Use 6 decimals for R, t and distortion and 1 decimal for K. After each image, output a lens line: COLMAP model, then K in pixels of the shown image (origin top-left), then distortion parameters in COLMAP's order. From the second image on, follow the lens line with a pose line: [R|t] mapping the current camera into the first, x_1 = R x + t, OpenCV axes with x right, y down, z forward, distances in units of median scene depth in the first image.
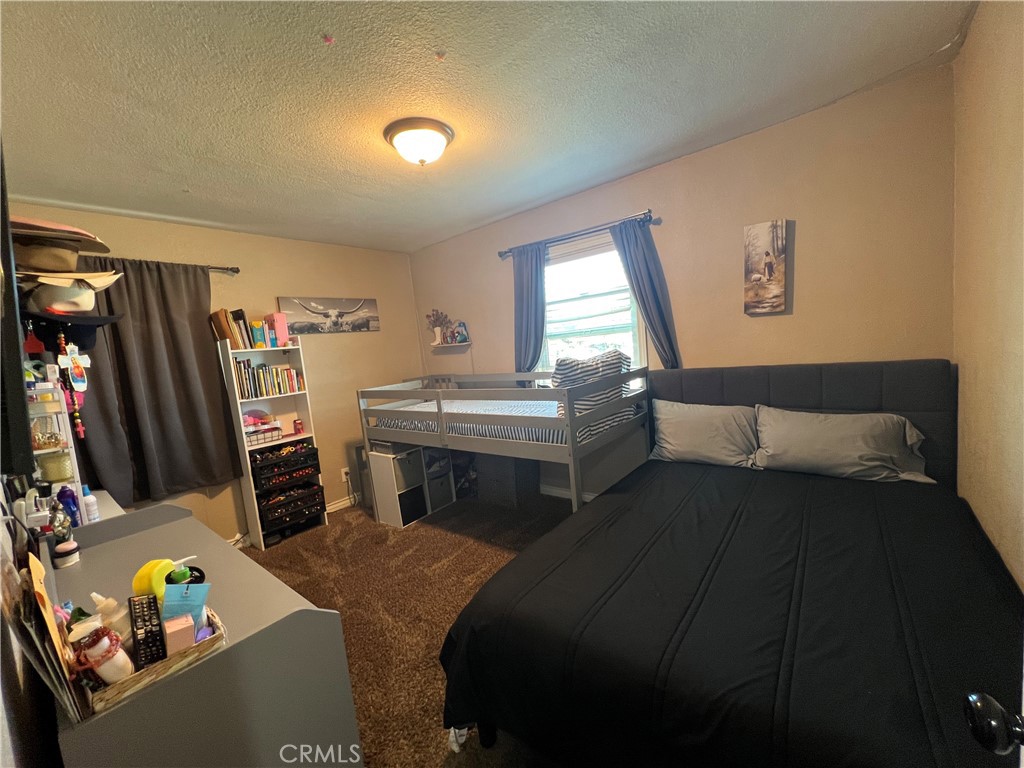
lens RADIAL K [[408.0, 0, 514.4], [0, 408.0, 385.0], [0, 0, 1]] dist [-0.001826, -0.000052]
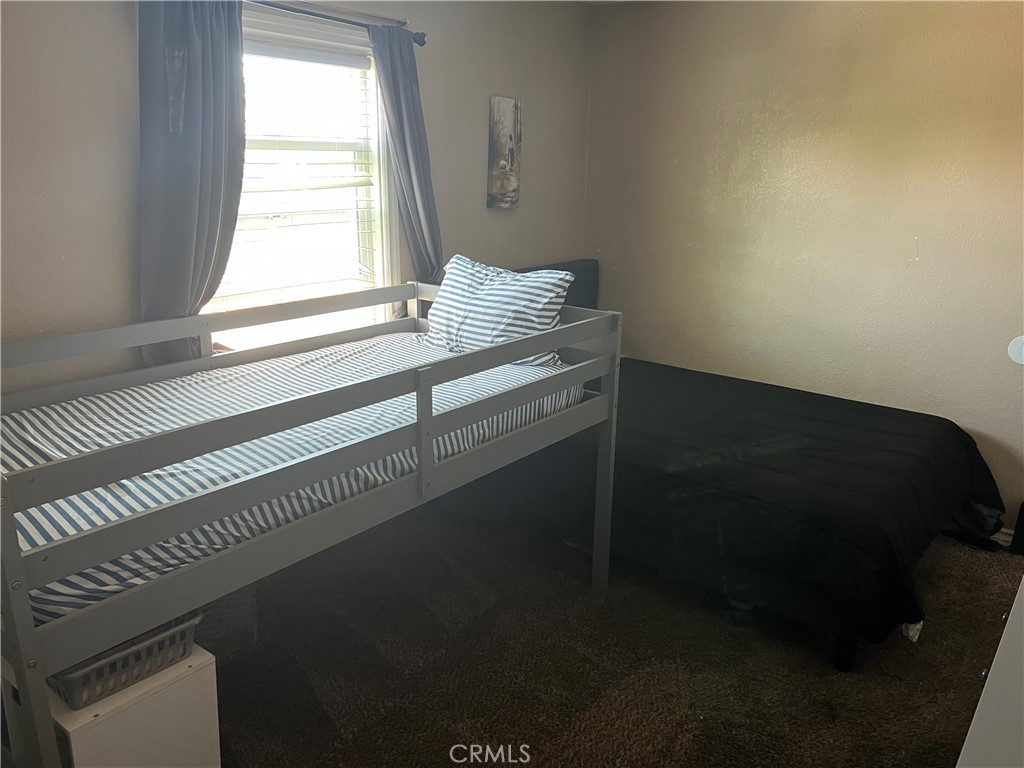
lens RADIAL K [[761.5, 0, 512.0], [0, 761.5, 384.0], [0, 0, 1]] dist [0.068039, -0.074274]
pose [[-0.030831, -0.168138, 0.985281, -0.909182], [0.100177, 0.980267, 0.170417, -0.080354], [-0.994492, 0.103956, -0.013379, 0.942333]]
